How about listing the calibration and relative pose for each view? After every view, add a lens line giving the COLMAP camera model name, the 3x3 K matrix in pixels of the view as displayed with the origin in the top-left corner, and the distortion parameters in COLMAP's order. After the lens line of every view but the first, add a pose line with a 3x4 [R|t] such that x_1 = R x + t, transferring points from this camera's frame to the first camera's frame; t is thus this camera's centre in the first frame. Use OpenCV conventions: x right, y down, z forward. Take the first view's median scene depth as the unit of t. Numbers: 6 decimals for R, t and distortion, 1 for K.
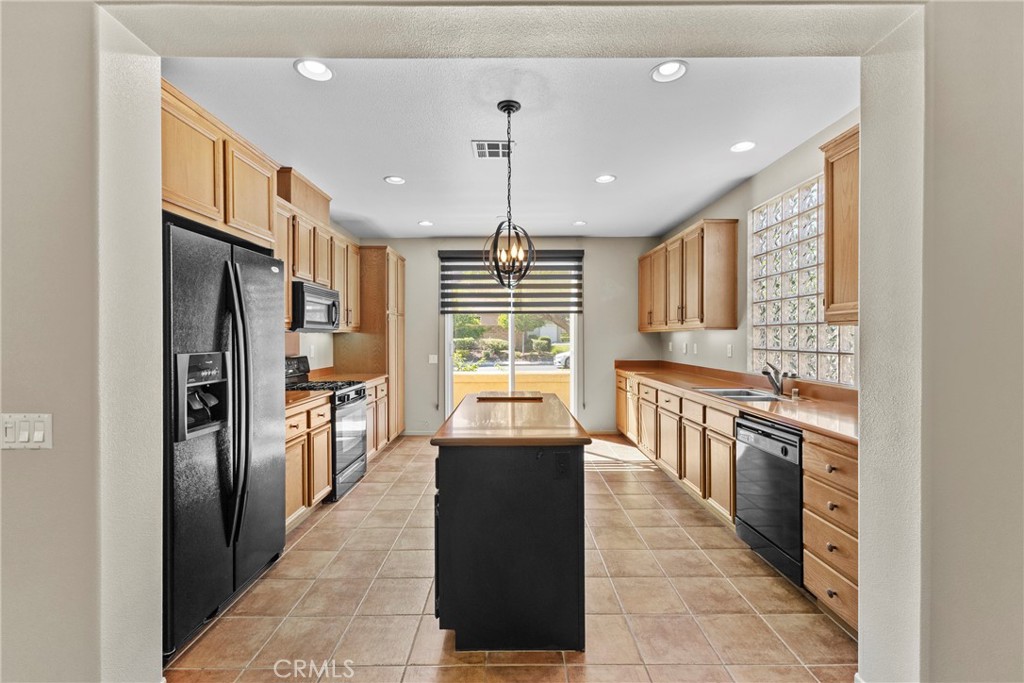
lens RADIAL K [[445.5, 0, 511.6], [0, 445.5, 338.0], [0, 0, 1]] dist [0.000052, 0.000043]
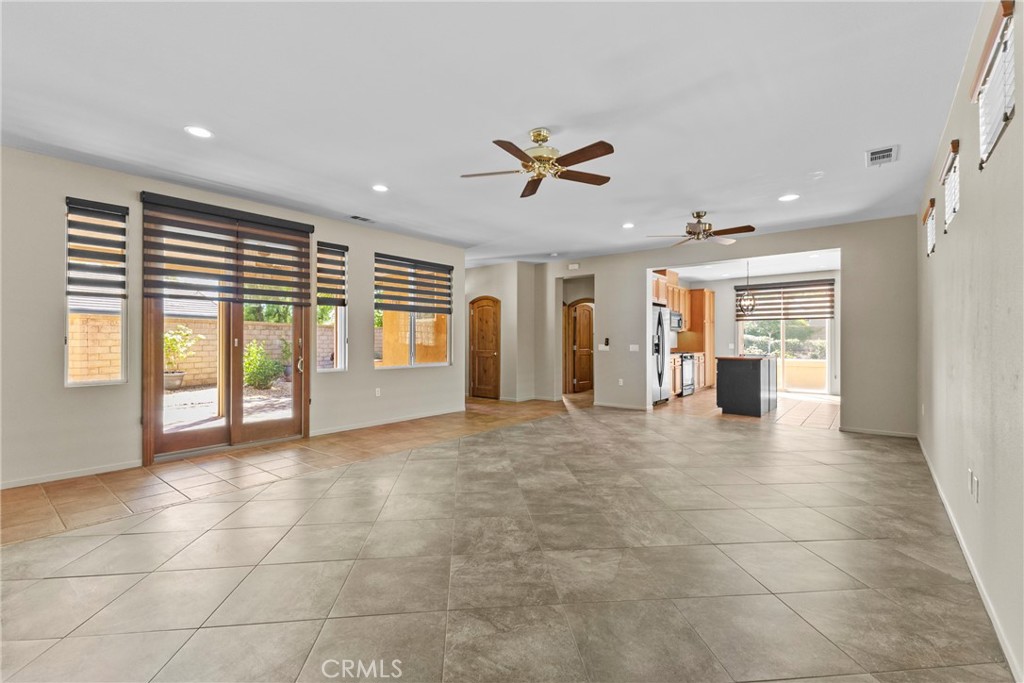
lens RADIAL K [[445.5, 0, 511.6], [0, 445.5, 338.4], [0, 0, 1]] dist [0.000052, 0.000043]
pose [[0.774678, 0.001283, -0.632354, 0.316867], [-0.004954, 0.999980, -0.004041, 0.031756], [0.632336, 0.006263, 0.774669, -1.102938]]
